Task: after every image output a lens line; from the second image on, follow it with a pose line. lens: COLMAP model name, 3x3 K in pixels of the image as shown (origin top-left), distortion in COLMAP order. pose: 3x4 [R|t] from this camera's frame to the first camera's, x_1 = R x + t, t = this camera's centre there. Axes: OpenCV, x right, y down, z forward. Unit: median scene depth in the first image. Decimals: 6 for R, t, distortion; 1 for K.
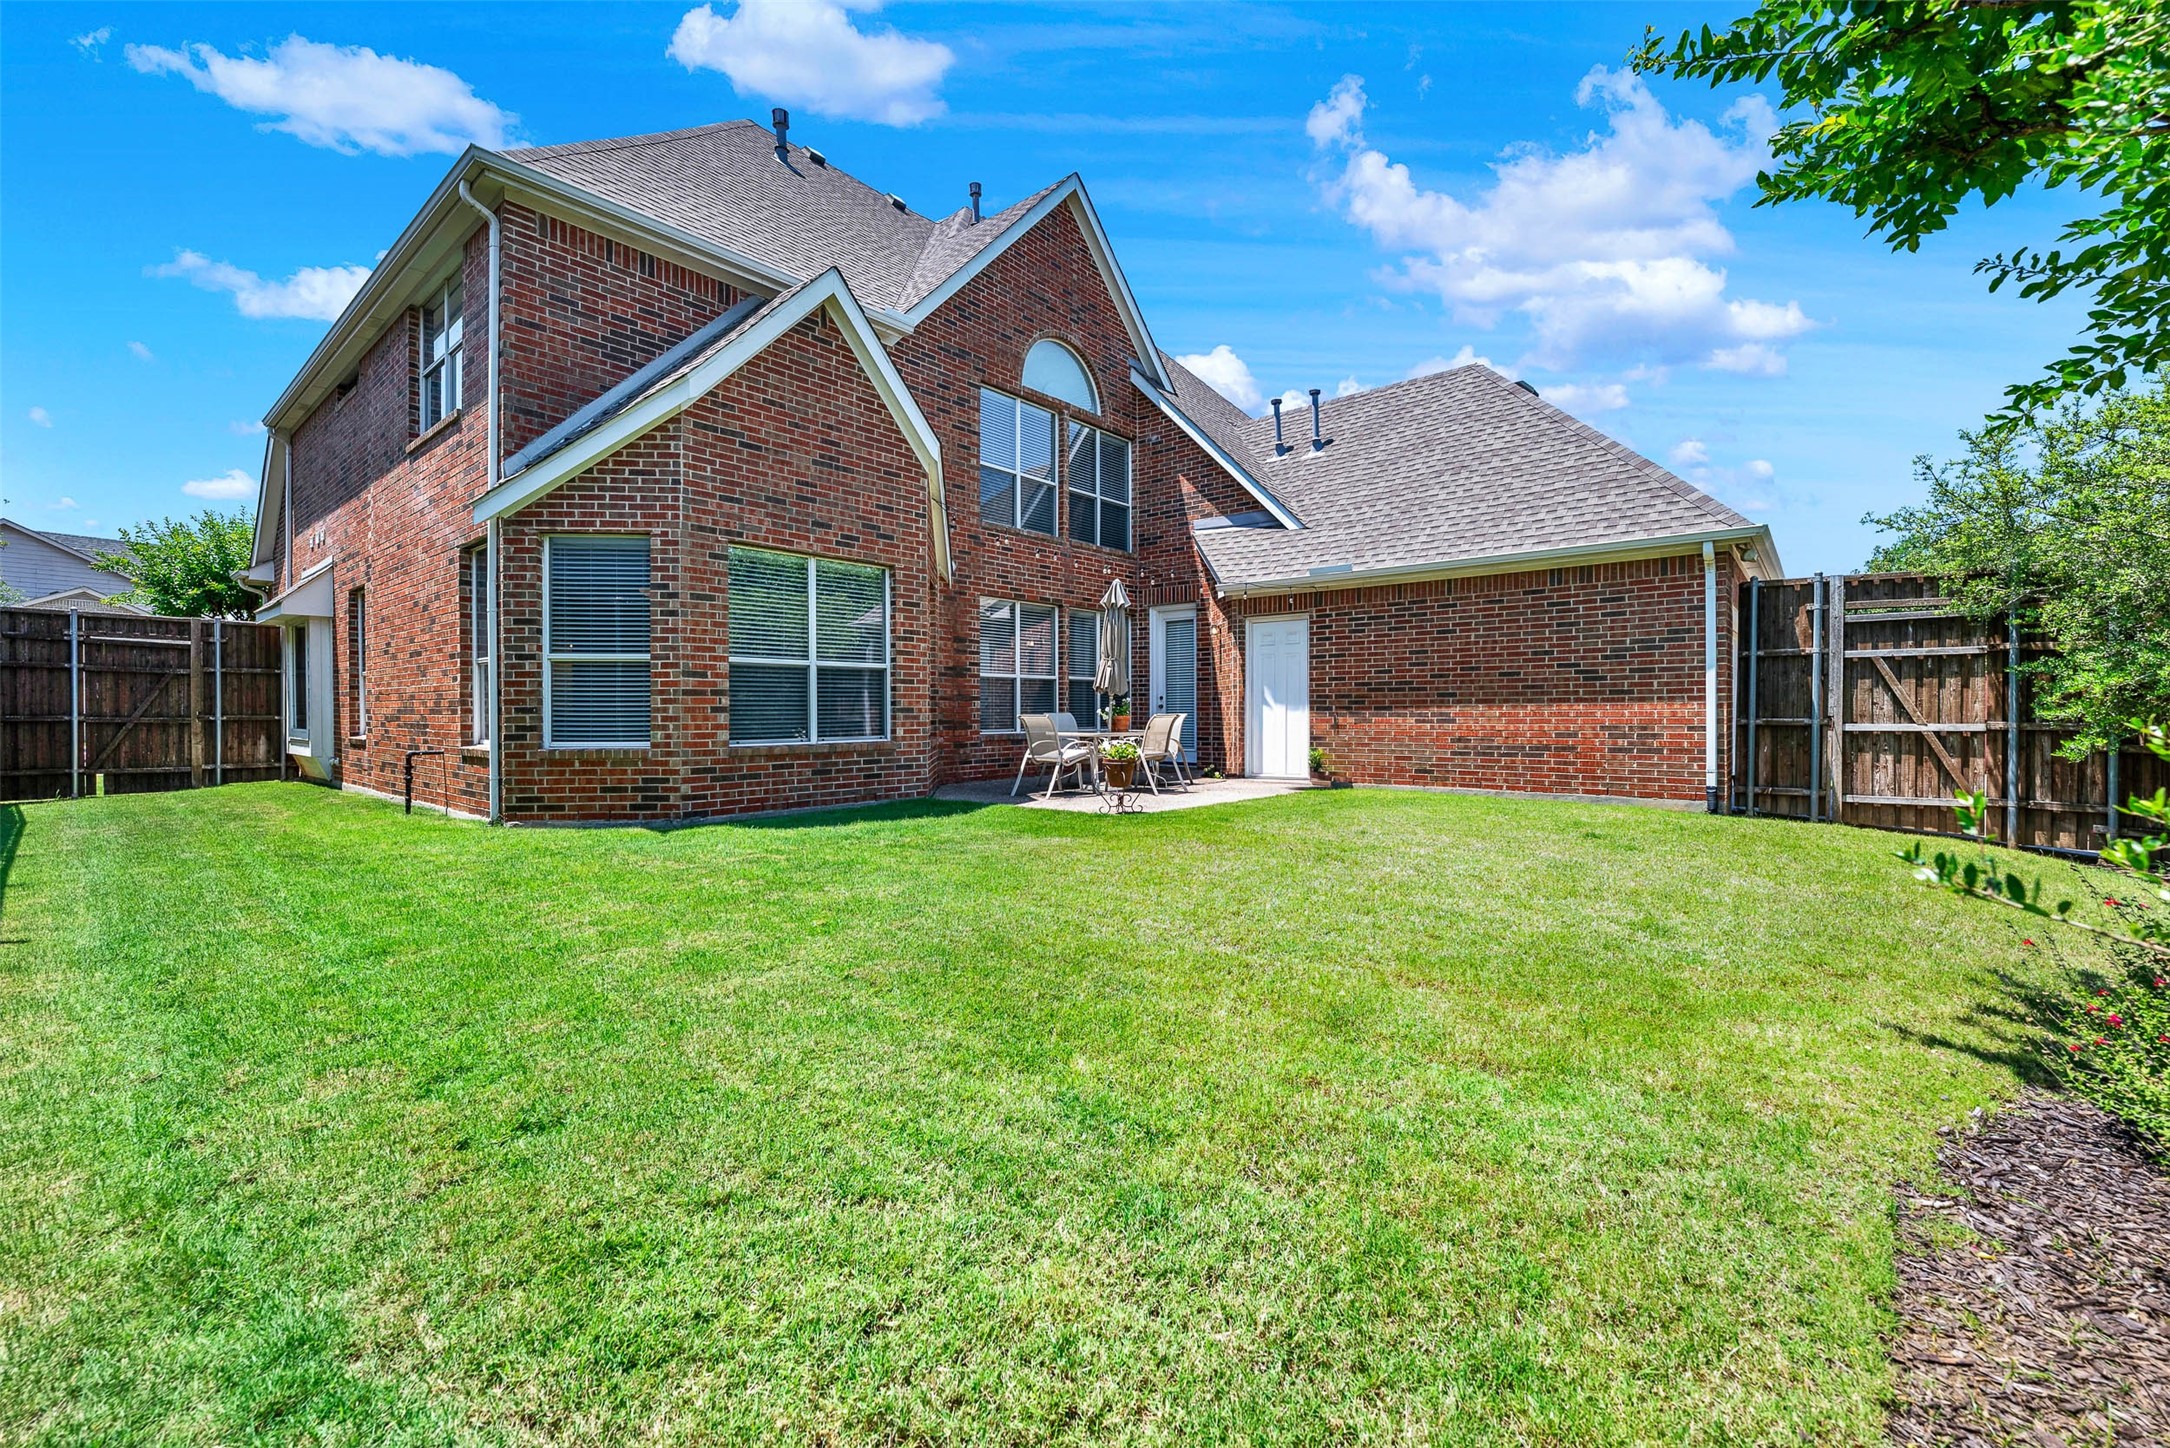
lens RADIAL K [[888.9, 0, 1094.8], [0, 888.9, 713.0], [0, 0, 1]] dist [-0.002545, 0.000884]
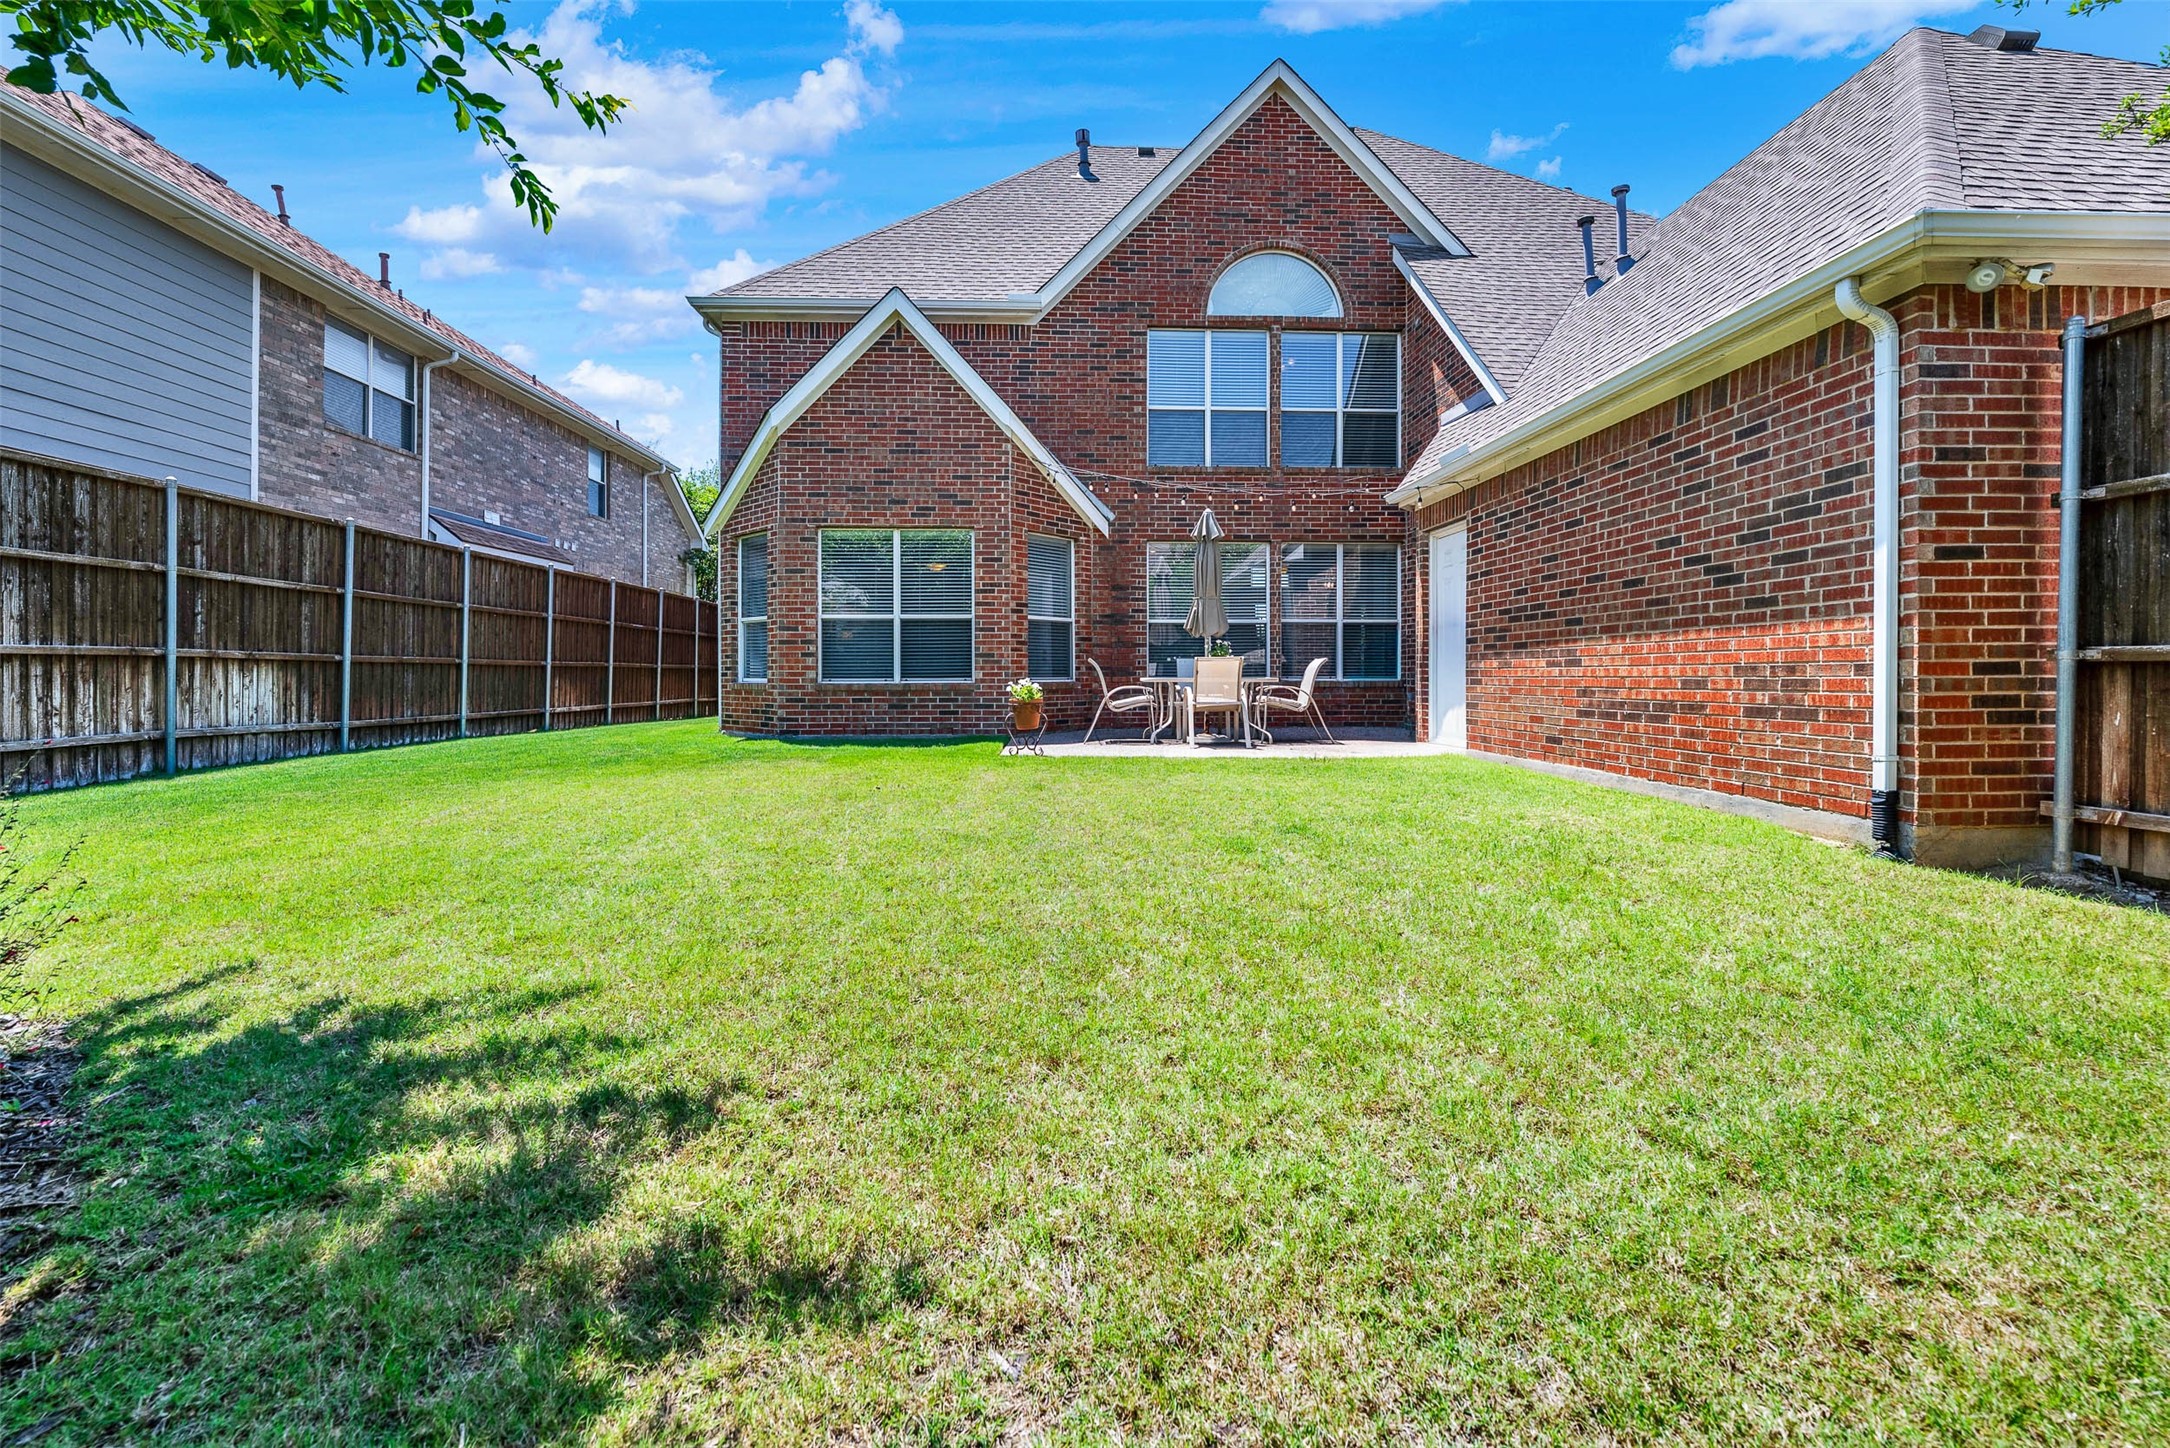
lens RADIAL K [[888.9, 0, 1103.5], [0, 888.9, 676.8], [0, 0, 1]] dist [-0.002545, 0.000884]
pose [[0.683169, 0.004677, -0.730245, 0.709903], [-0.000359, 0.999982, 0.006069, 0.017284], [0.730260, -0.003884, 0.683158, 0.349413]]
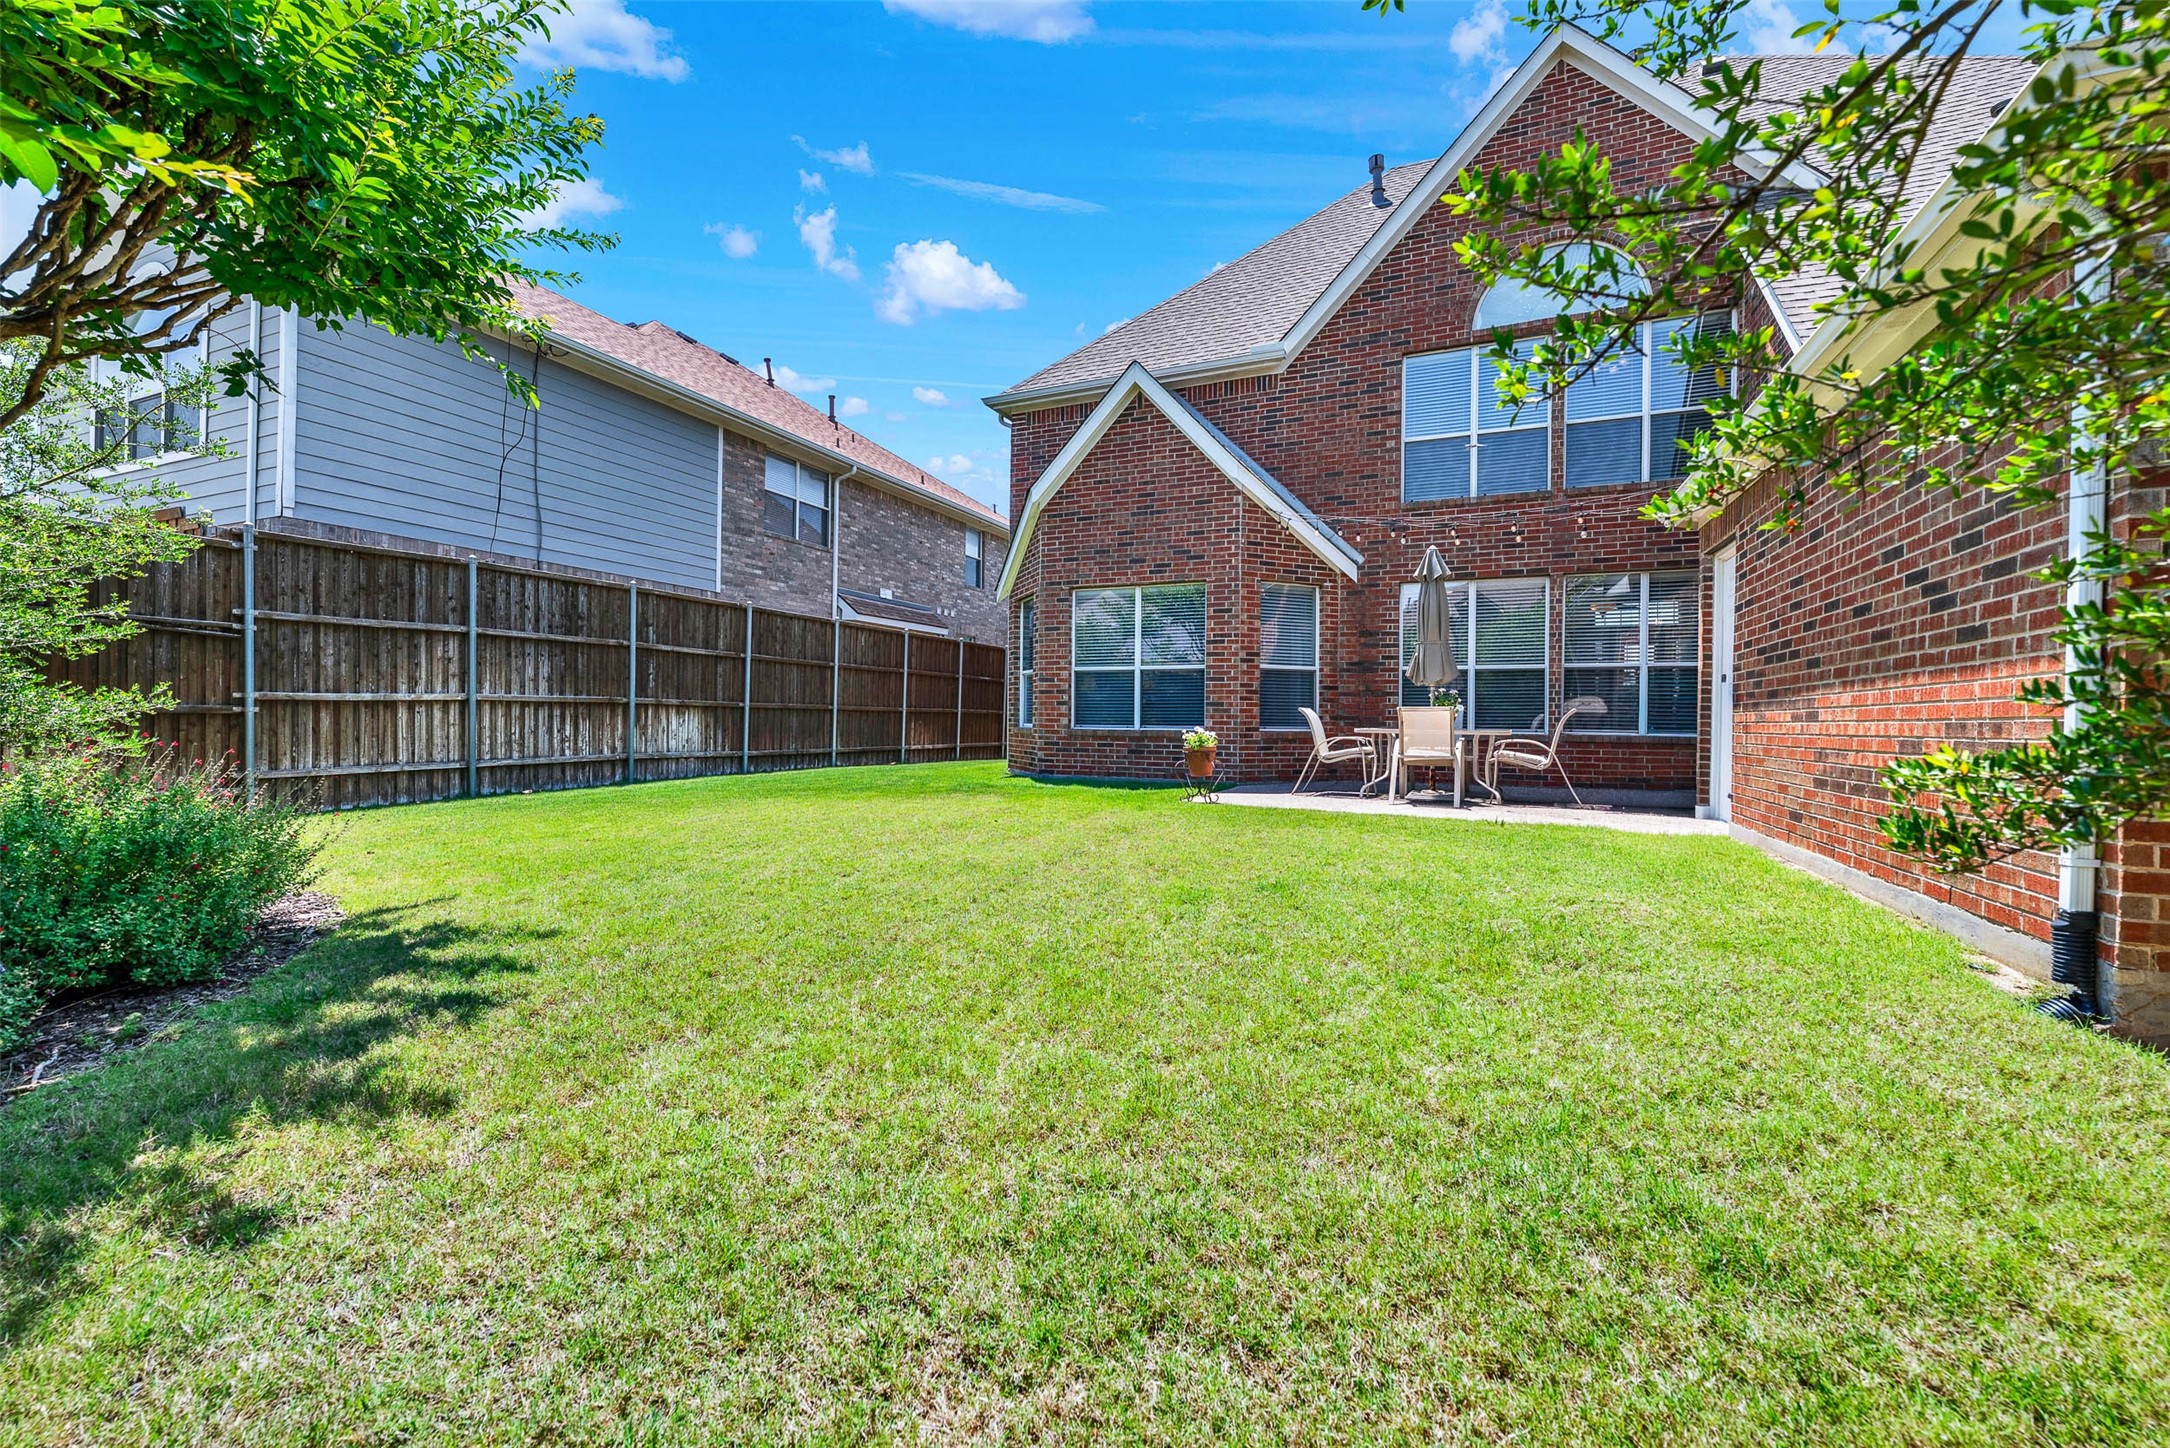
lens RADIAL K [[888.9, 0, 1114.0], [0, 888.9, 721.8], [0, 0, 1]] dist [-0.002545, 0.000884]
pose [[0.281564, 0.008231, -0.959507, 0.858618], [-0.011468, 0.999921, 0.005213, 0.015315], [0.959474, 0.009536, 0.281636, 0.558335]]
